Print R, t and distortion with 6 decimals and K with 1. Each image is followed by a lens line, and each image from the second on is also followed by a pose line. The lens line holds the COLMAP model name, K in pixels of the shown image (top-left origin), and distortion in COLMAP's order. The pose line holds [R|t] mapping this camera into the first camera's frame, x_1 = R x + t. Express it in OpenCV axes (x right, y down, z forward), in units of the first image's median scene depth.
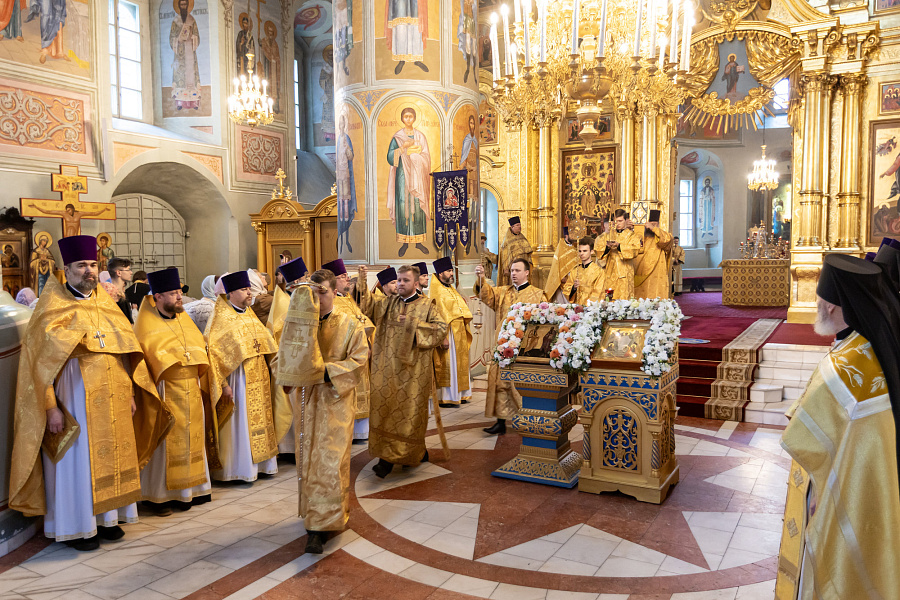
lens RADIAL K [[677.7, 0, 451.6], [0, 677.7, 302.9], [0, 0, 1]] dist [-0.010835, -0.001757]
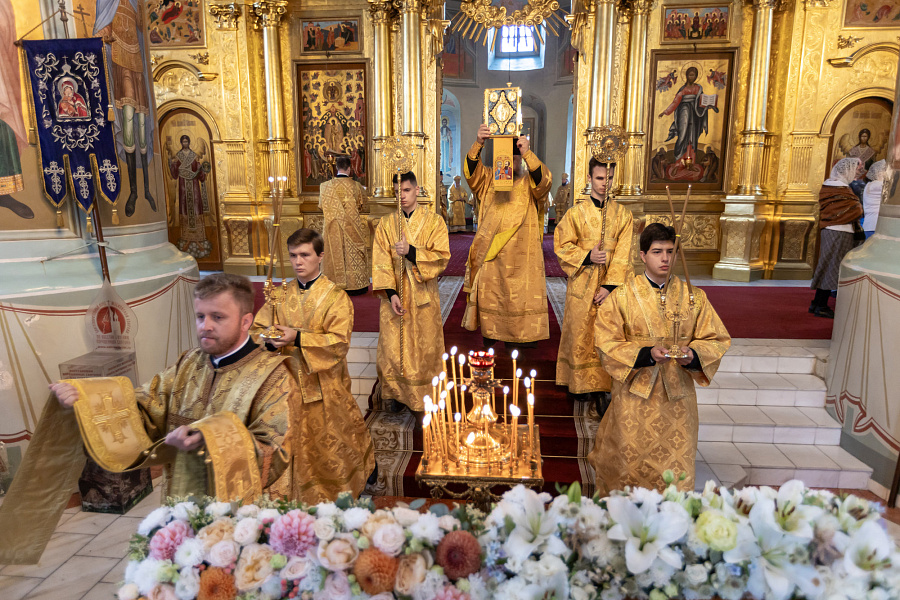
lens RADIAL K [[573.7, 0, 446.7], [0, 573.7, 303.7], [0, 0, 1]] dist [0.001937, -0.006509]
pose [[0.915833, -0.073455, 0.394785, 0.052563], [0.023600, 0.991274, 0.129691, -0.043188], [-0.400866, -0.109459, 0.909574, 0.379403]]
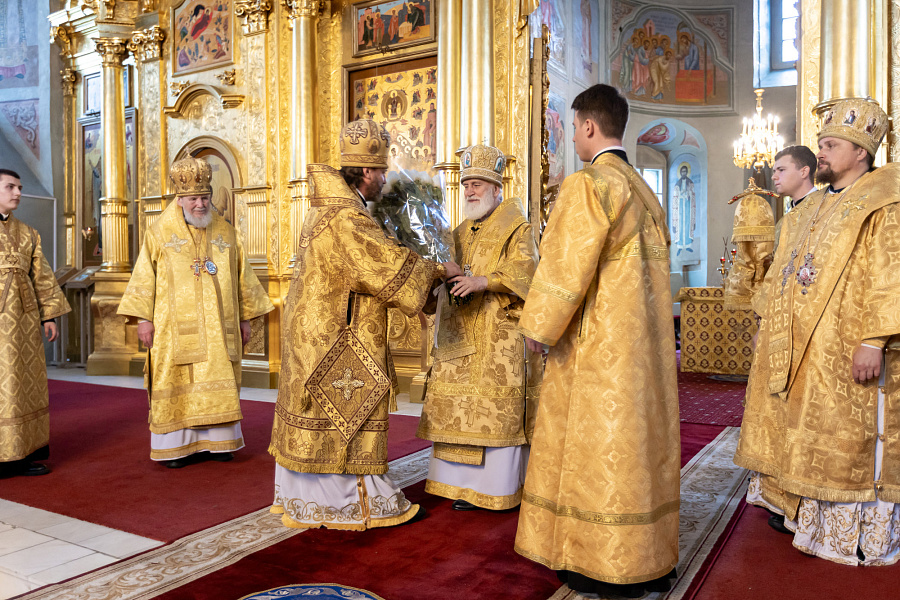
lens RADIAL K [[729.8, 0, 451.9], [0, 729.8, 305.4], [0, 0, 1]] dist [0.001130, -0.007489]
pose [[0.999988, 0.003099, -0.003743, 0.295786], [-0.003262, 0.999013, -0.044291, -0.030645], [0.003602, 0.044303, 0.999012, 0.562648]]
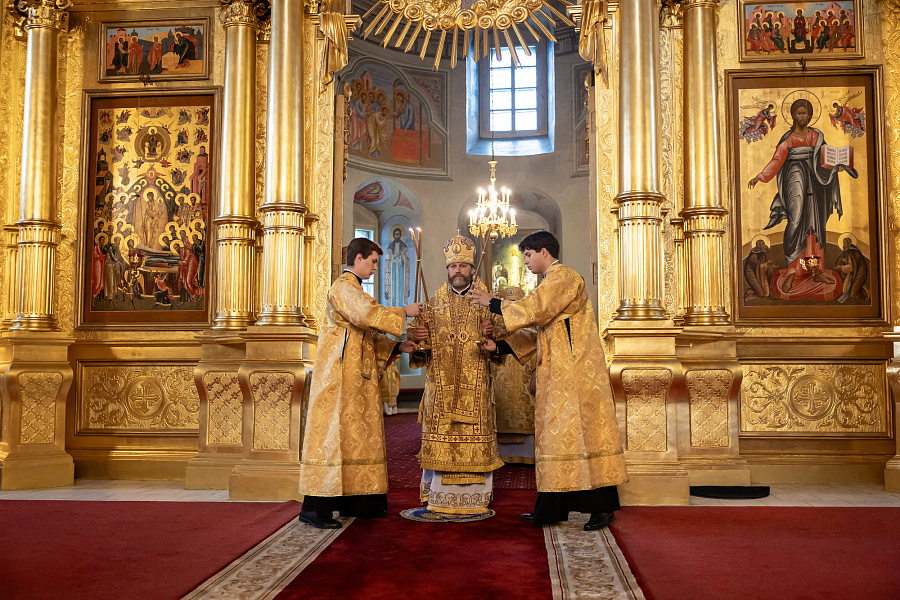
lens RADIAL K [[871.8, 0, 449.1], [0, 871.8, 303.8], [0, 0, 1]] dist [-0.016759, 0.000000]
pose [[0.907600, 0.033308, 0.418514, 0.174614], [0.022750, 0.991482, -0.128244, -0.024766], [-0.419220, 0.125916, 0.899110, 0.524810]]
